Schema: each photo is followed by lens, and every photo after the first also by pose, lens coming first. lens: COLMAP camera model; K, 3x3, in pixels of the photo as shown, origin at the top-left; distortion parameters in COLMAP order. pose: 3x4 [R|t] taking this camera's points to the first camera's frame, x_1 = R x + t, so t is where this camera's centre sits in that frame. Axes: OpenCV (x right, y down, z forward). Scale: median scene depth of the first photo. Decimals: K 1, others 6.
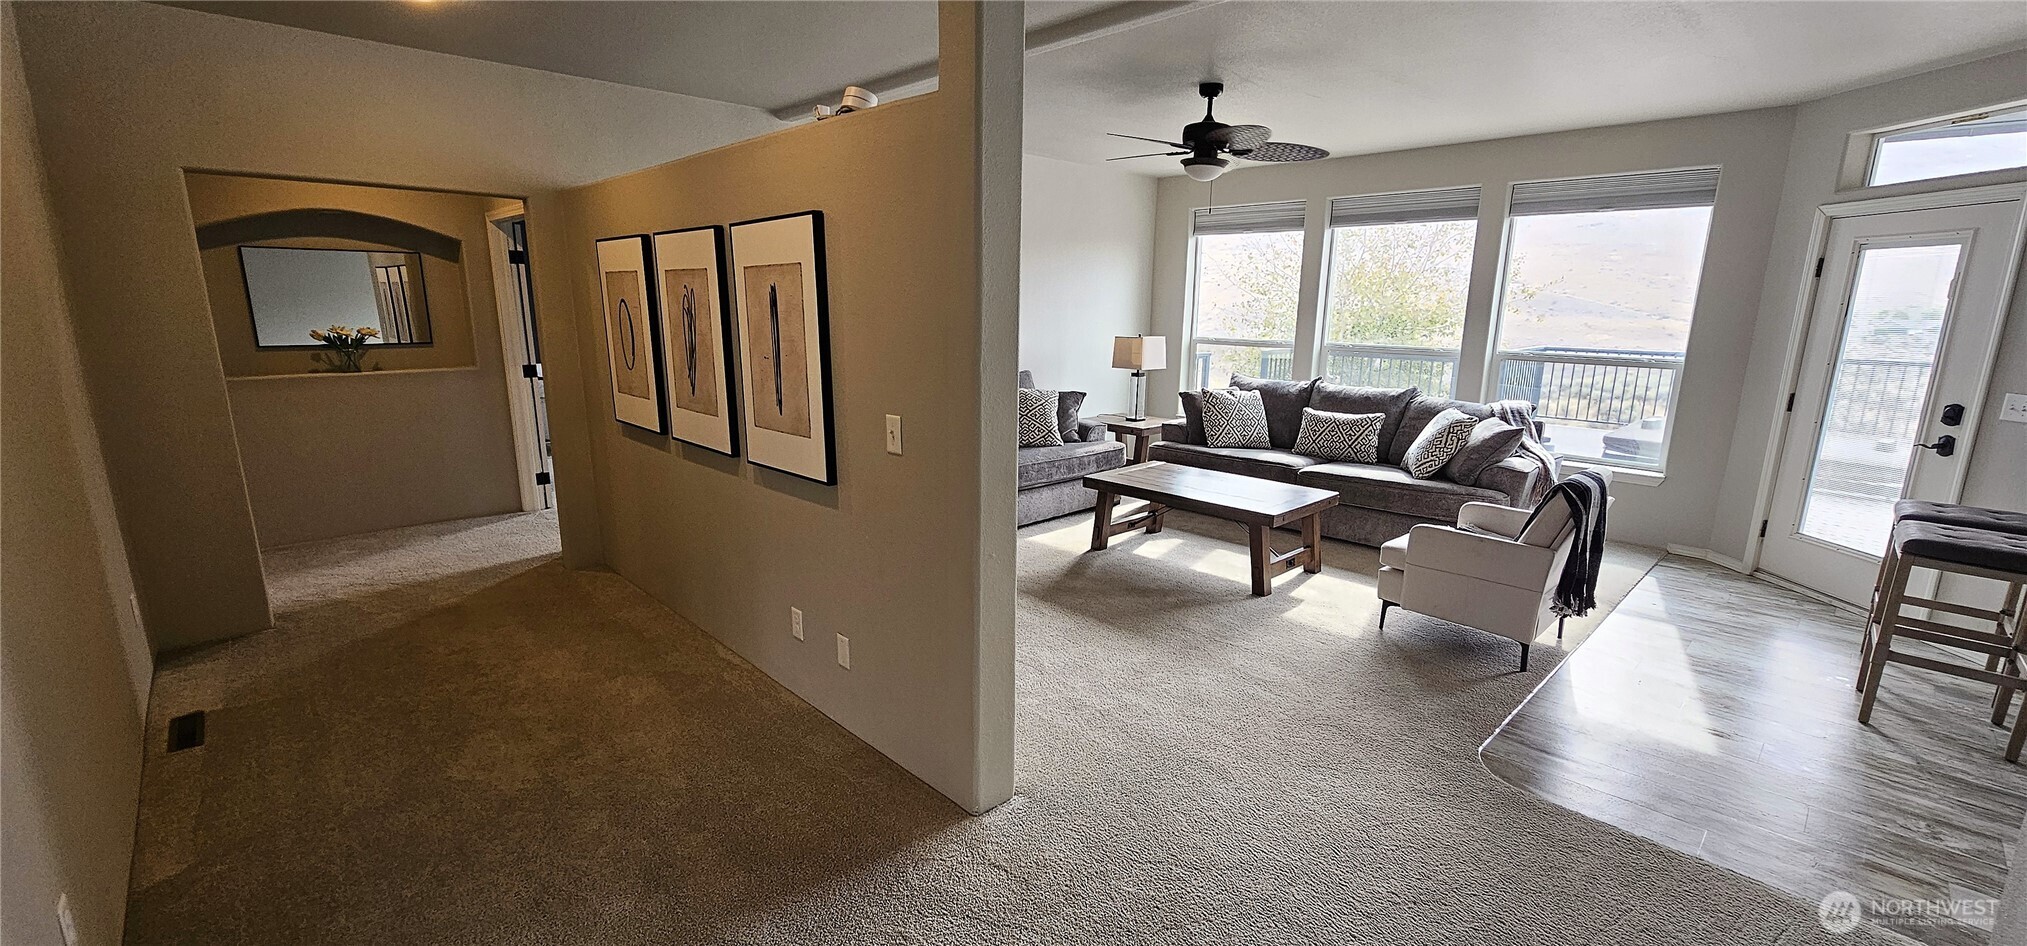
lens RADIAL K [[824.0, 0, 1009.1], [0, 824.0, 481.5], [0, 0, 1]] dist [-0.003950, -0.000277]
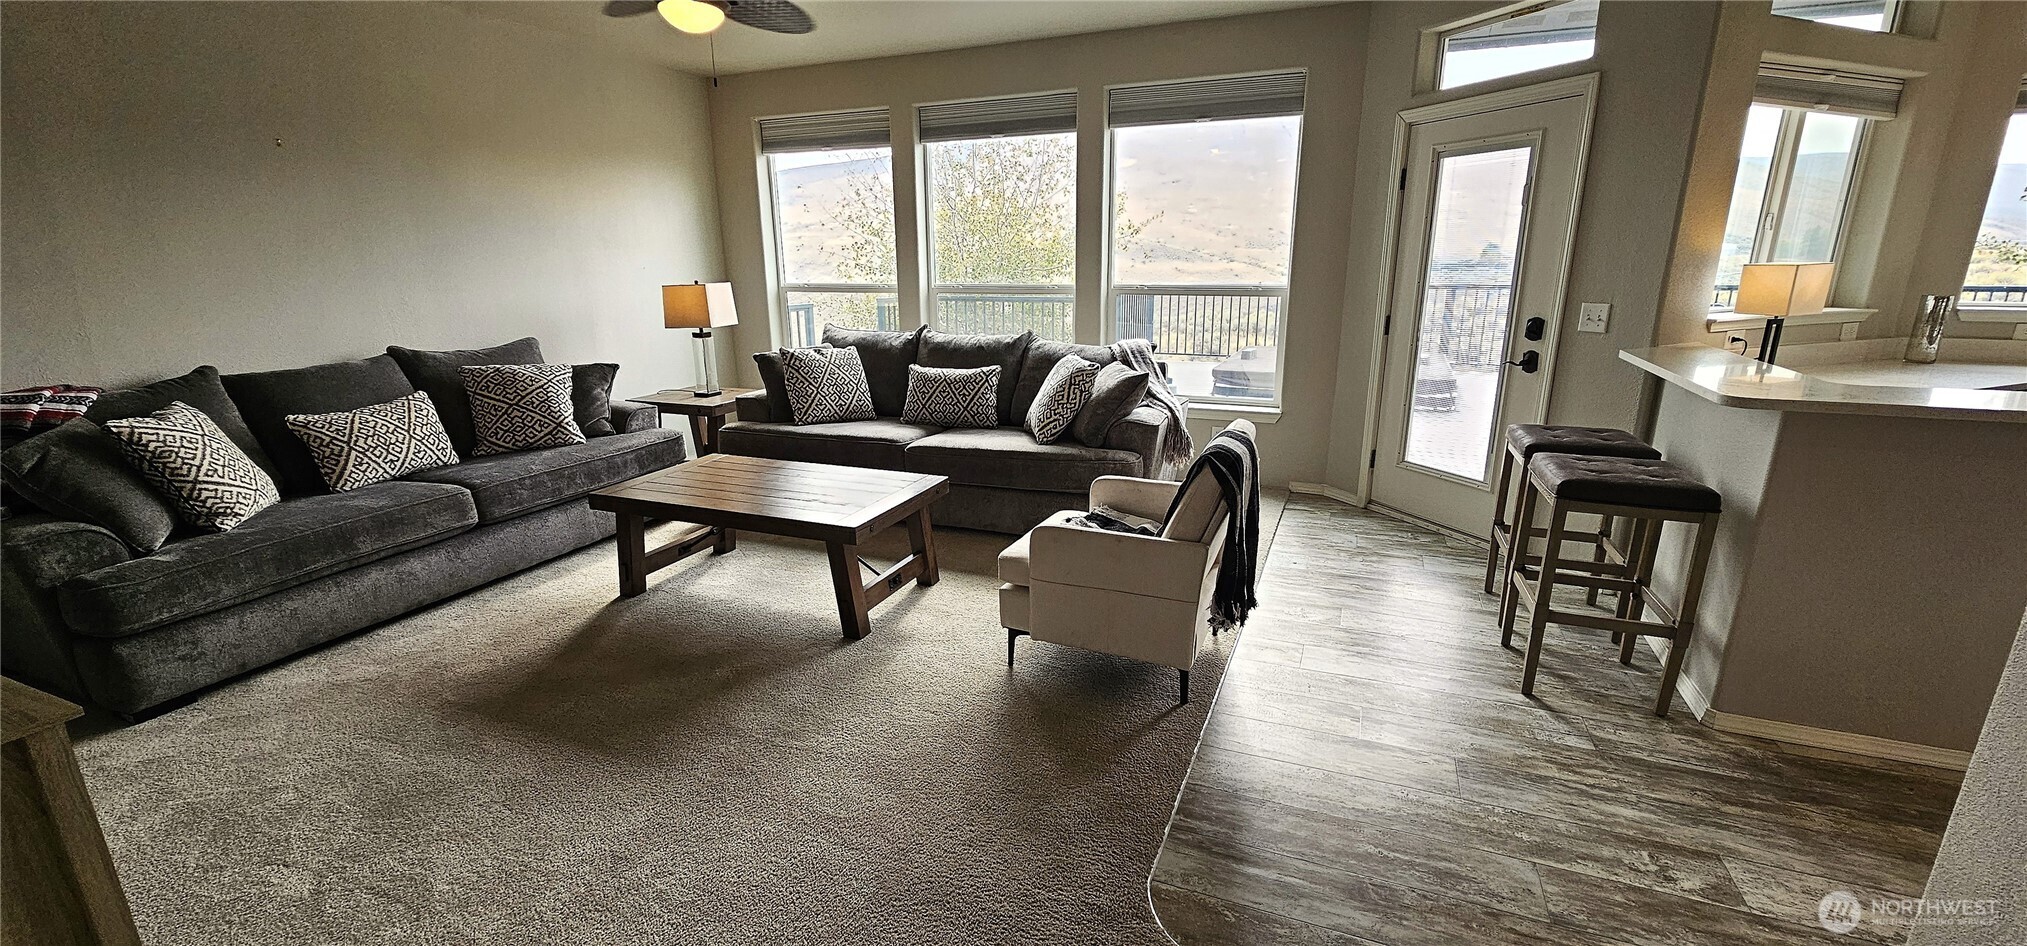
lens RADIAL K [[824.0, 0, 1016.1], [0, 824.0, 472.6], [0, 0, 1]] dist [-0.003950, -0.000277]
pose [[0.913684, -0.121663, 0.387787, 0.163669], [0.105611, 0.992440, 0.062529, -0.030728], [-0.392463, -0.016177, 0.919626, 0.278206]]
